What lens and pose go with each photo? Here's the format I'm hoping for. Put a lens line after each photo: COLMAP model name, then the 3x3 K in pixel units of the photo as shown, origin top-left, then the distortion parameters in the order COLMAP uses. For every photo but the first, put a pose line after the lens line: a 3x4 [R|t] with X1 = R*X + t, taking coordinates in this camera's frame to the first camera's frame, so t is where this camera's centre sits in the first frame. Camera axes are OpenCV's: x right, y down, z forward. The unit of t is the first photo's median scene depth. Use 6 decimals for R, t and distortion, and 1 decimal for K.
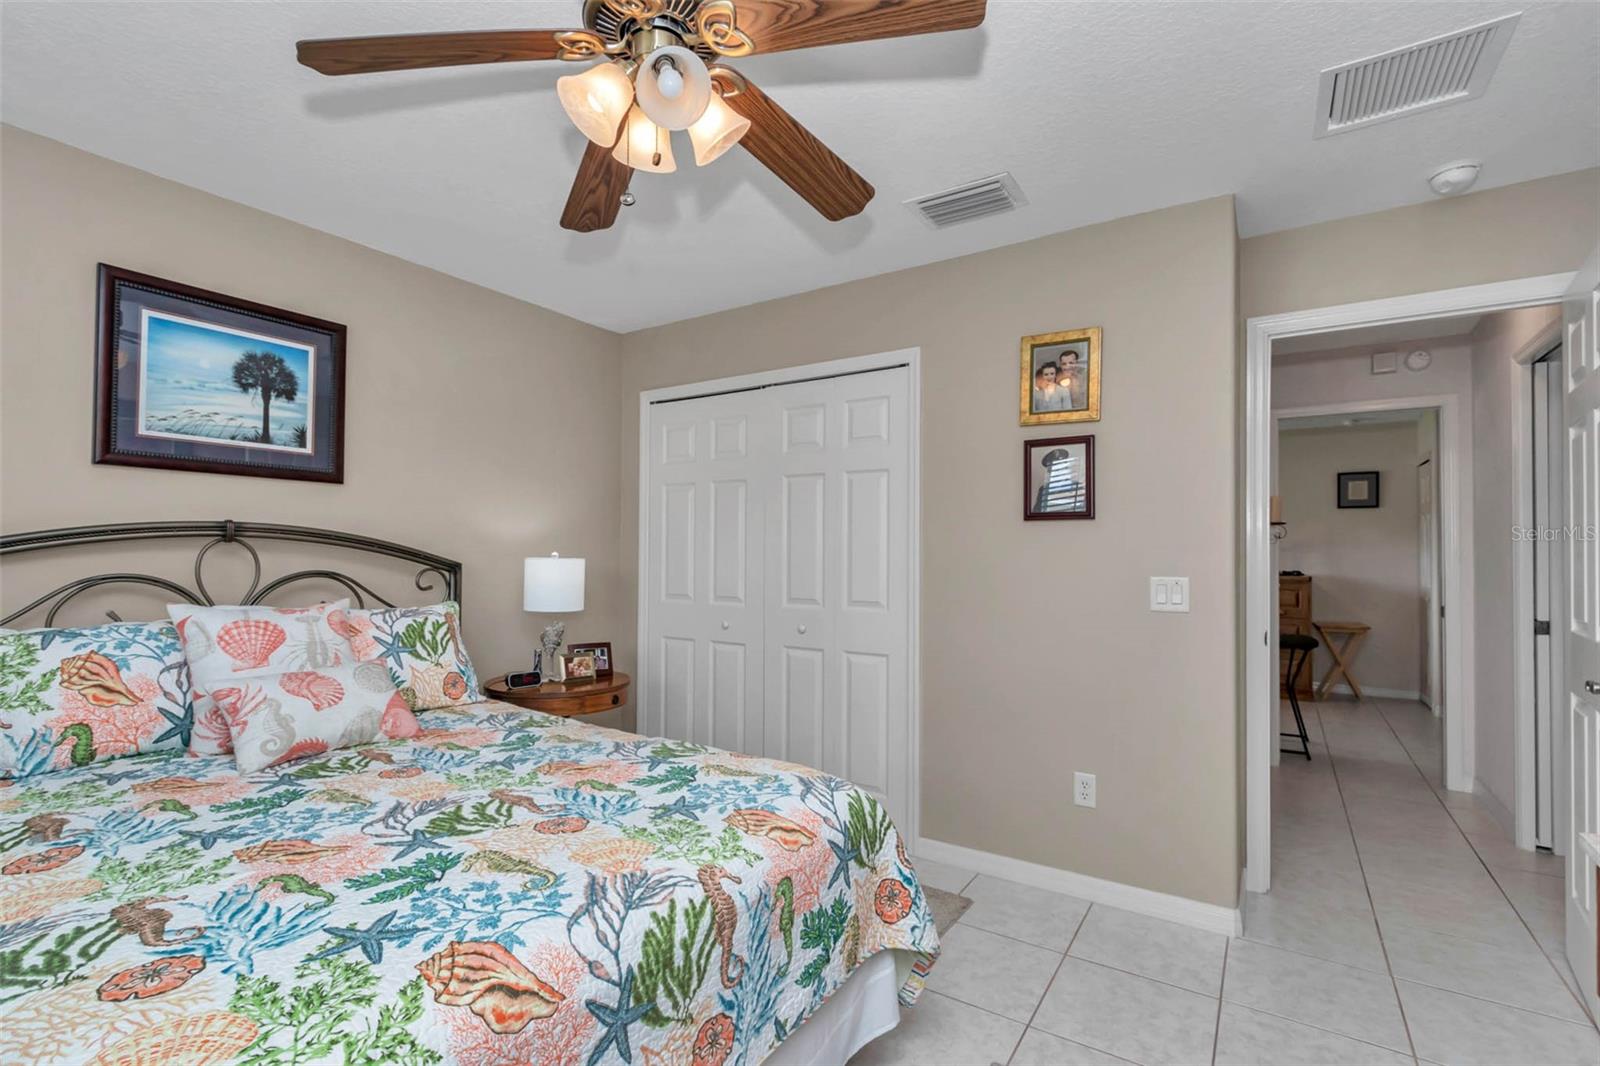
lens RADIAL K [[748.5, 0, 785.3], [0, 748.5, 540.5], [0, 0, 1]] dist [0.002735, -0.000579]
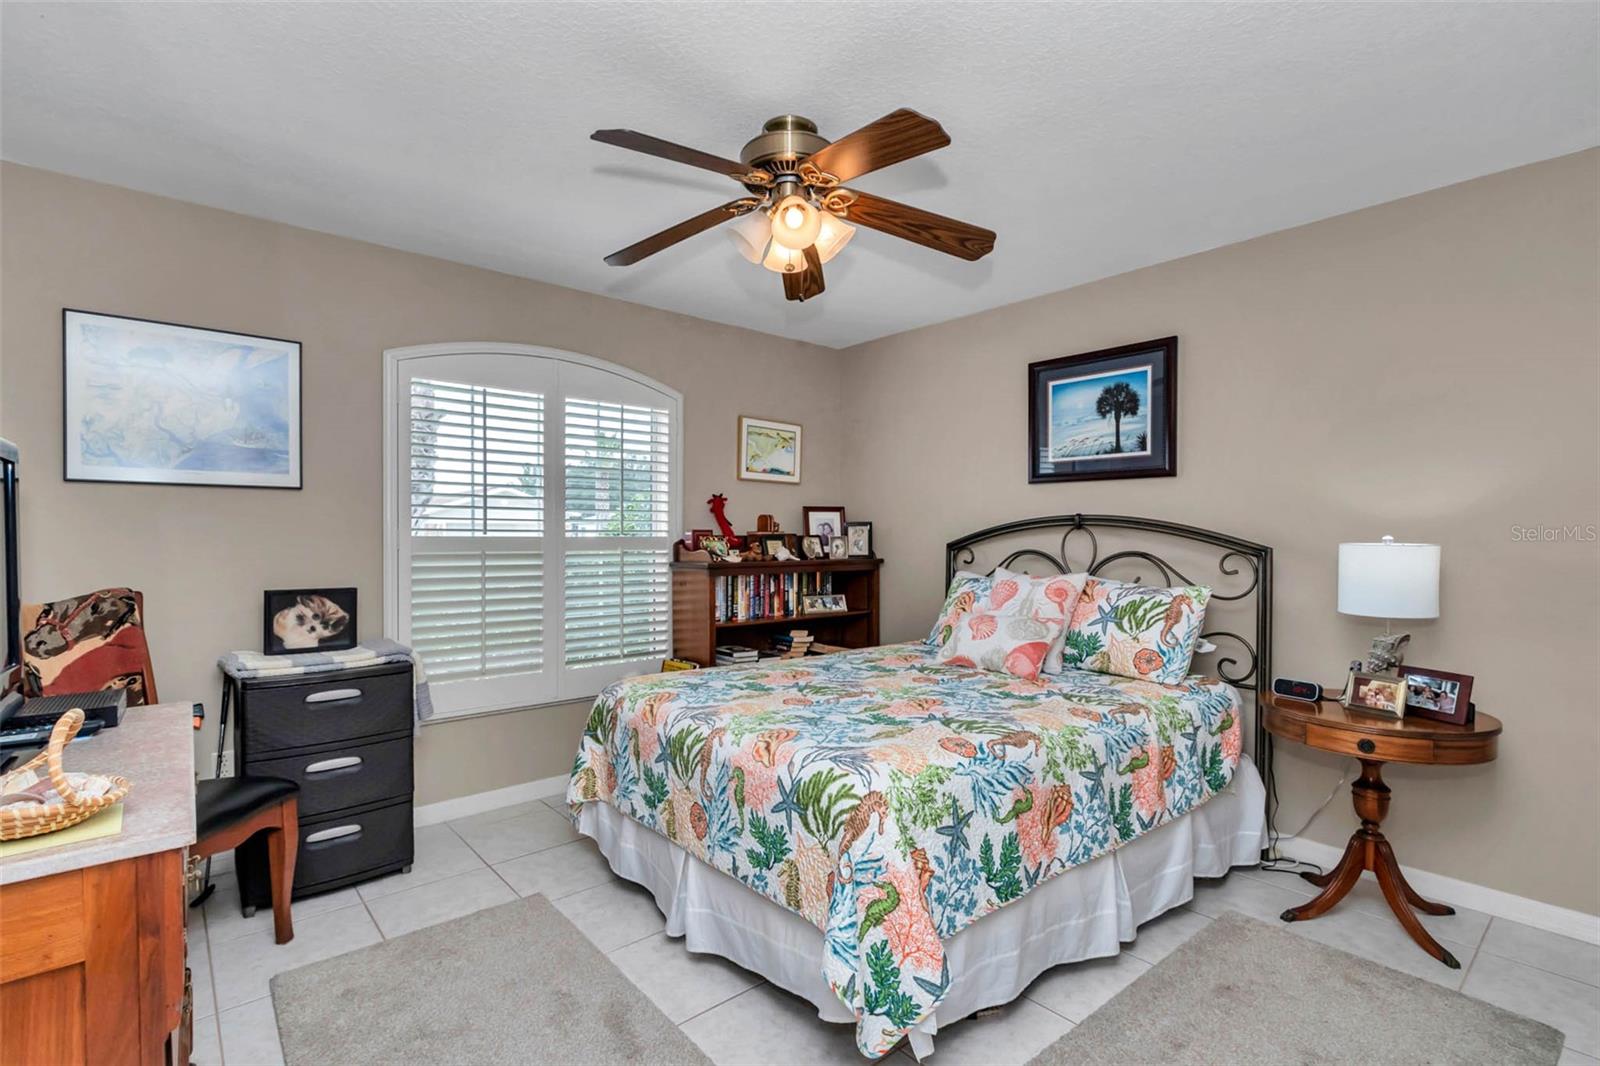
lens RADIAL K [[748.5, 0, 785.3], [0, 748.5, 540.5], [0, 0, 1]] dist [0.002735, -0.000579]
pose [[-0.296372, 0.004894, -0.955060, 0.751486], [0.015247, 0.999884, 0.000393, 0.014144], [0.954951, -0.014446, -0.296412, 0.860118]]
